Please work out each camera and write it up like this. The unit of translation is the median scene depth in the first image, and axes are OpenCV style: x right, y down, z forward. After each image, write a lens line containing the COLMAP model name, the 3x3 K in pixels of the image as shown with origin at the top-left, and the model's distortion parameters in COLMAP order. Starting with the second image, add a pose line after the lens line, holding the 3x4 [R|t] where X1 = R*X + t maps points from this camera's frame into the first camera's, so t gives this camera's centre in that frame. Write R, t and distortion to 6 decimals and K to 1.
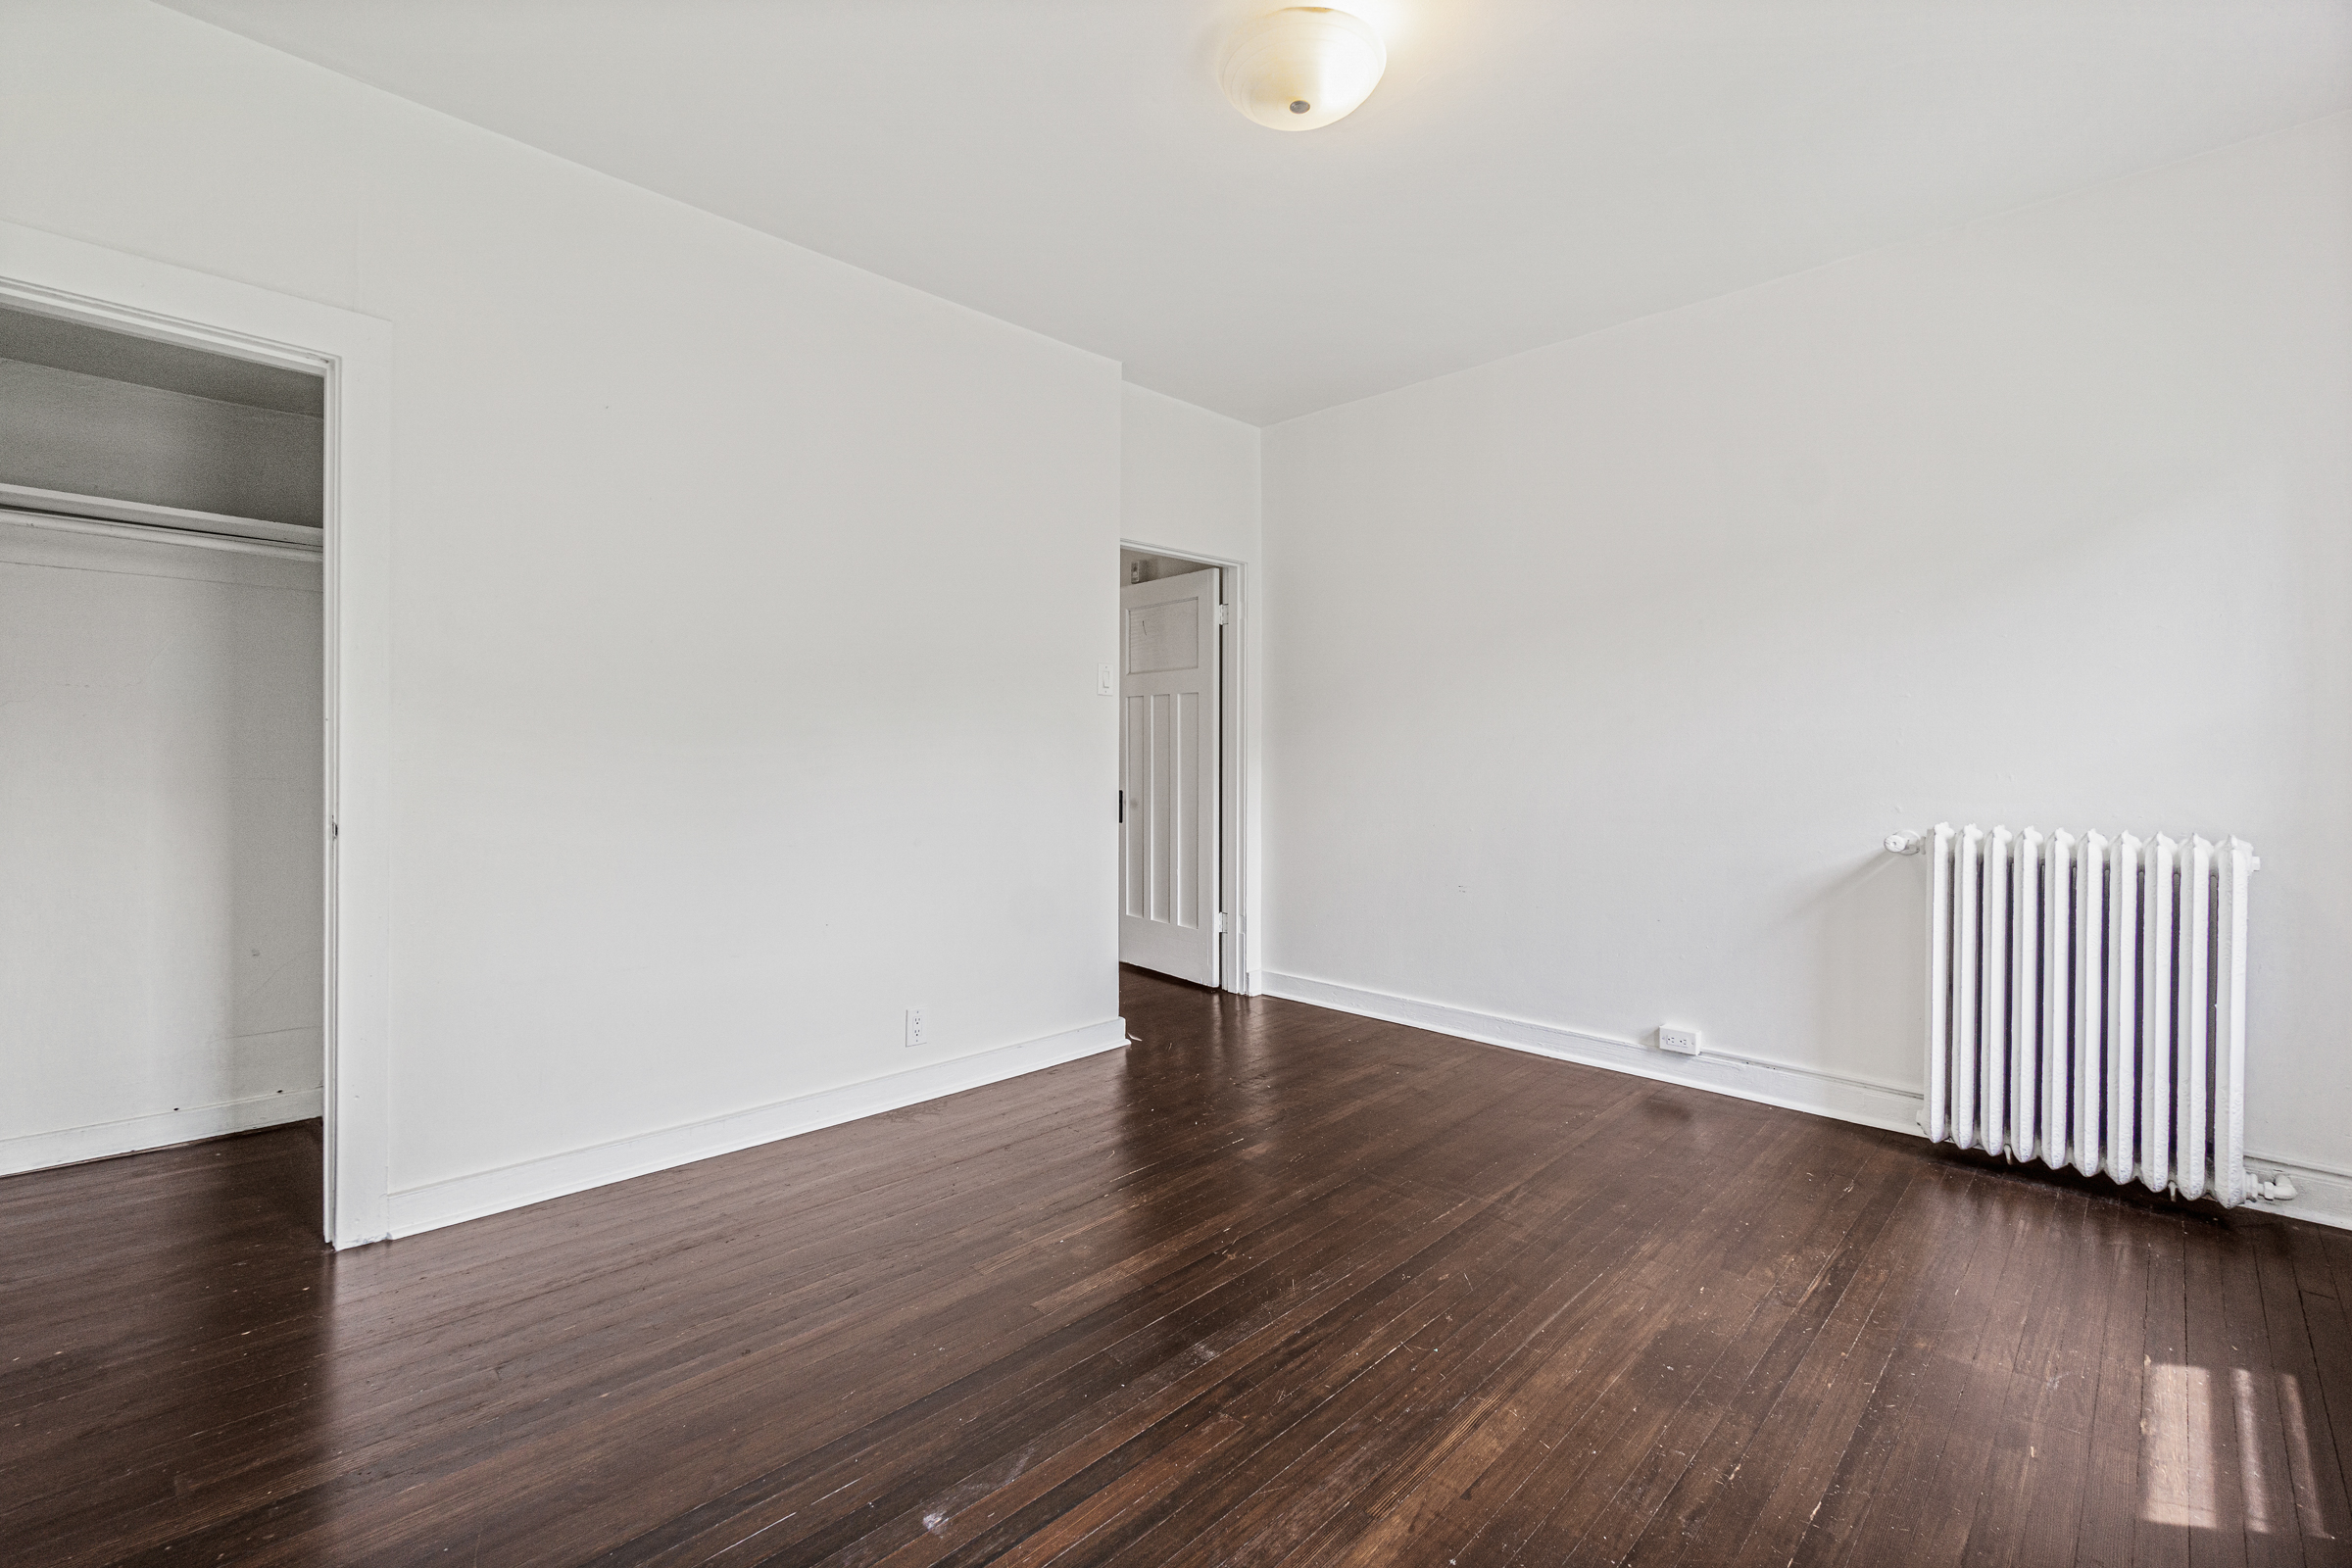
lens RADIAL K [[1040.7, 0, 1177.7], [0, 1040.7, 755.9], [0, 0, 1]] dist [-0.000197, 0.000004]
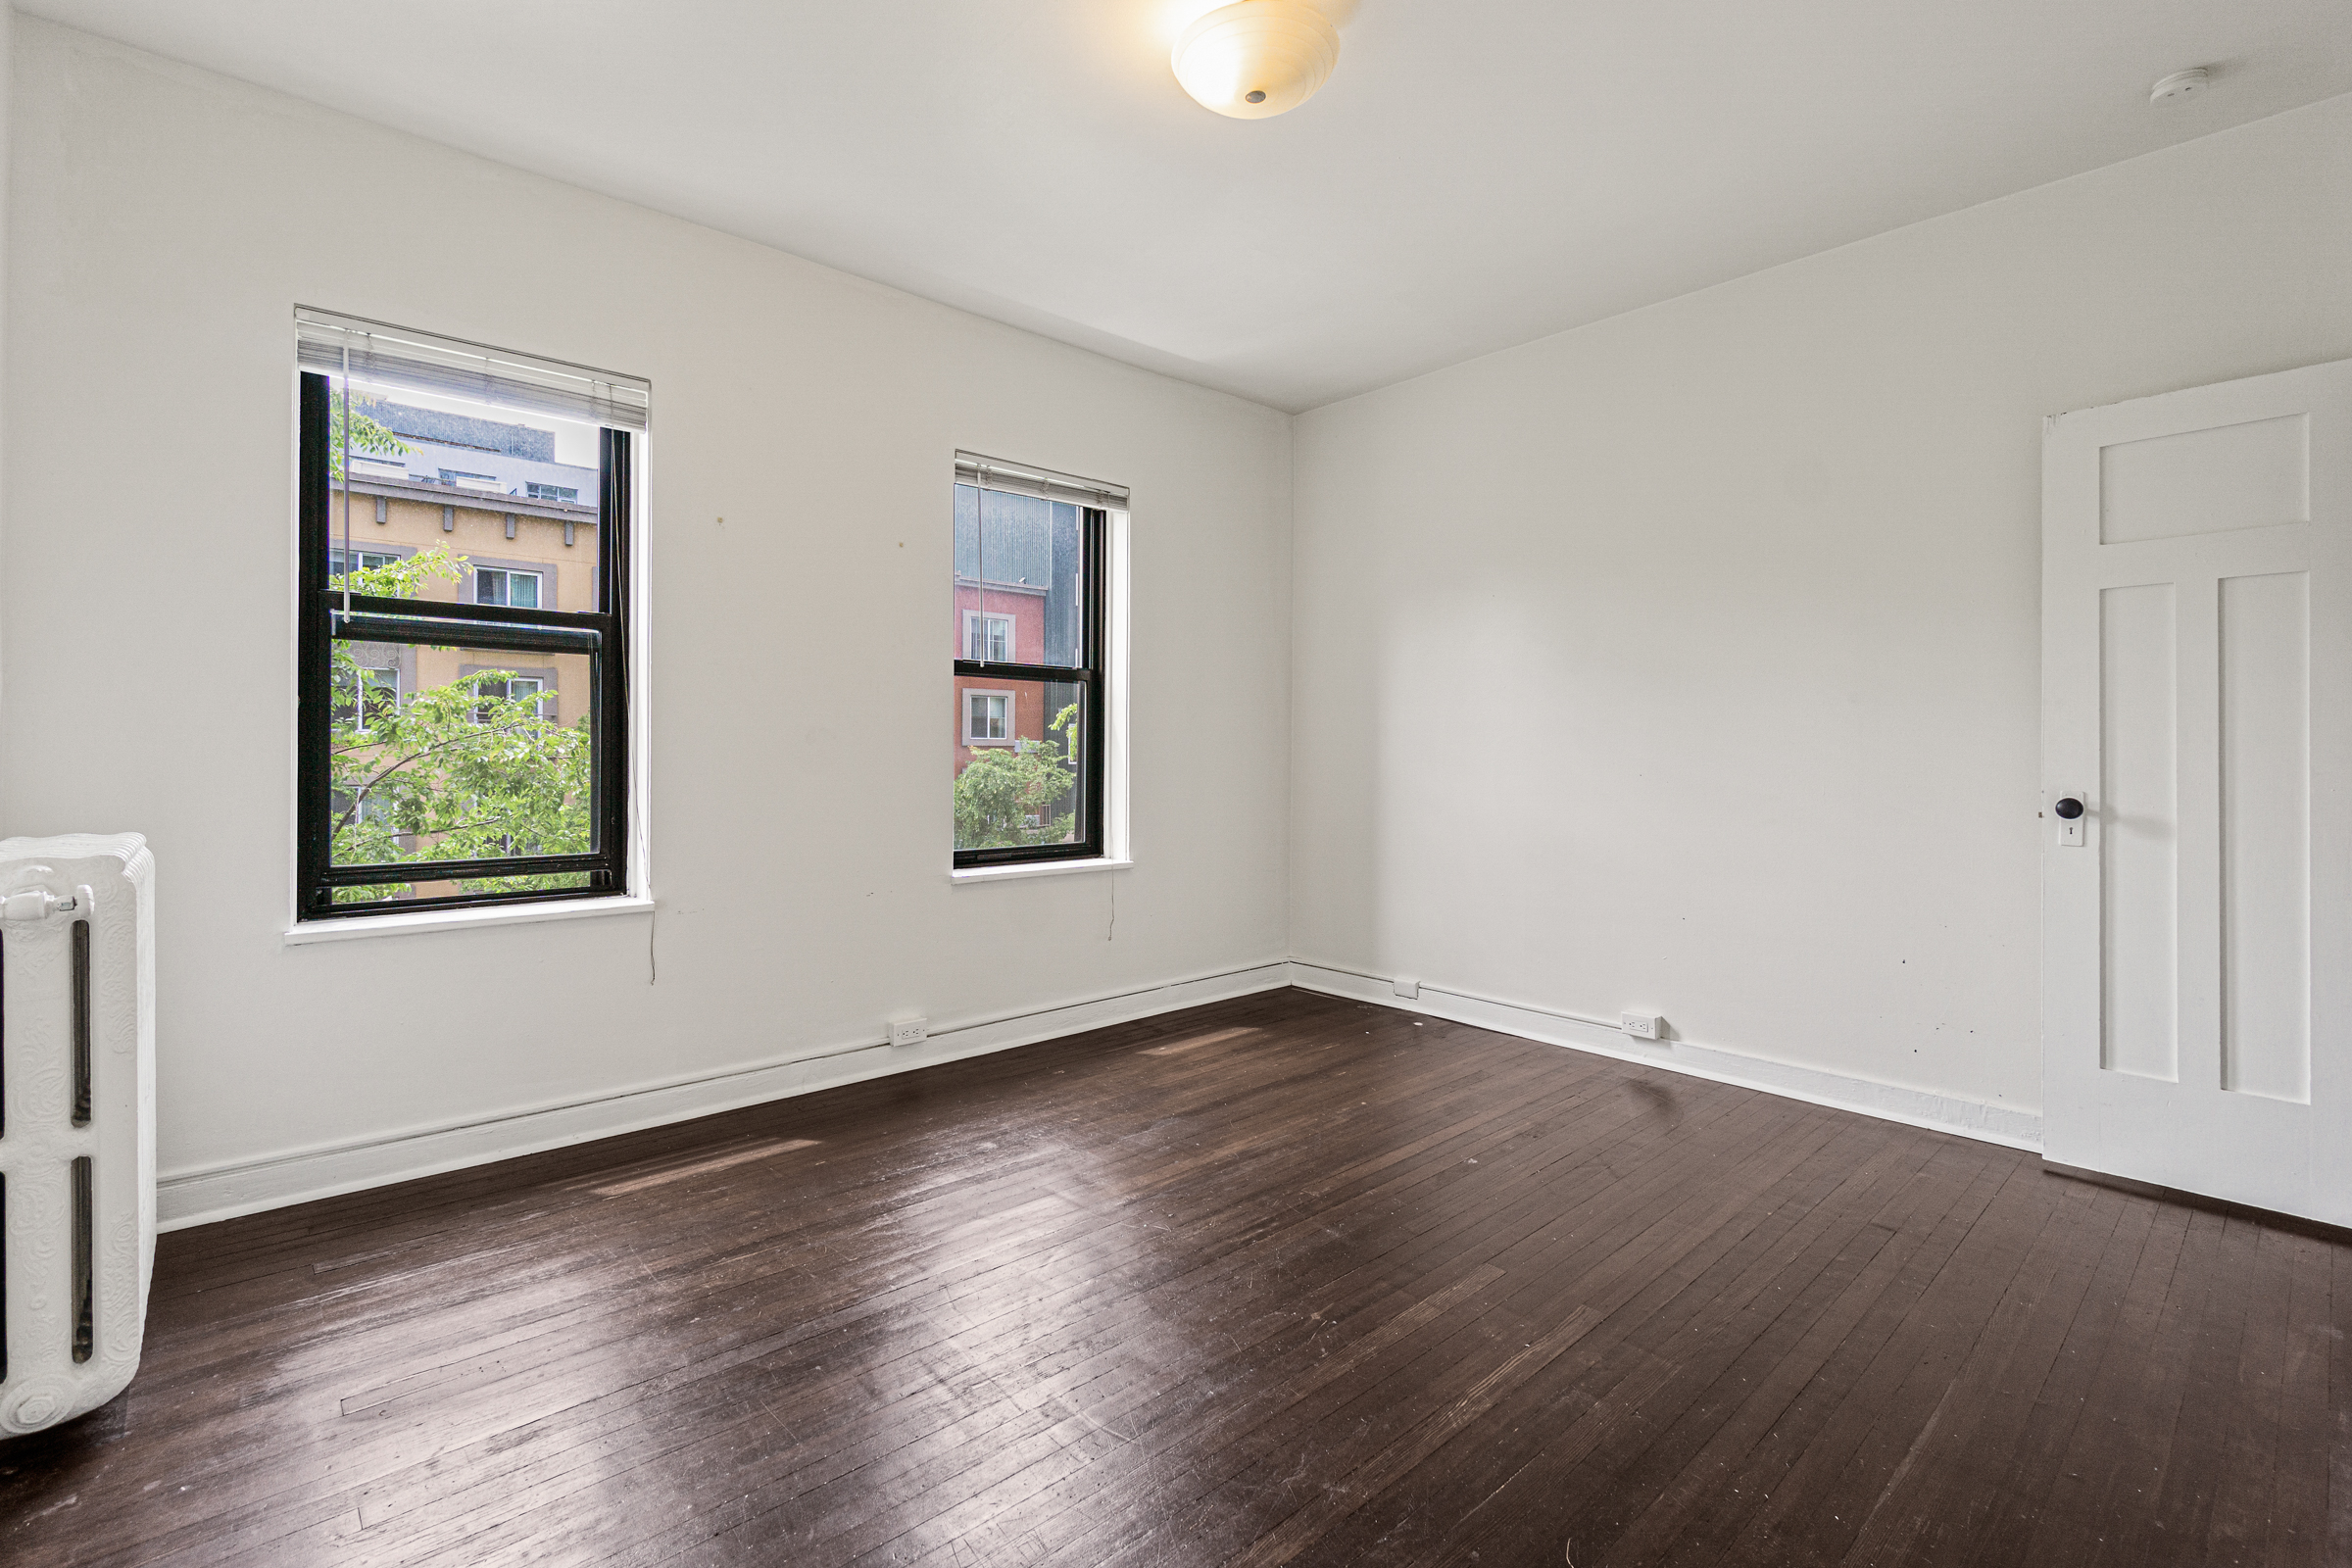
lens RADIAL K [[1040.7, 0, 1177.7], [0, 1040.7, 755.9], [0, 0, 1]] dist [-0.000197, 0.000004]
pose [[-0.998420, -0.008612, 0.055519, 0.155328], [-0.008405, 0.999957, 0.003954, 0.011383], [-0.055551, 0.003481, -0.998450, 2.365033]]
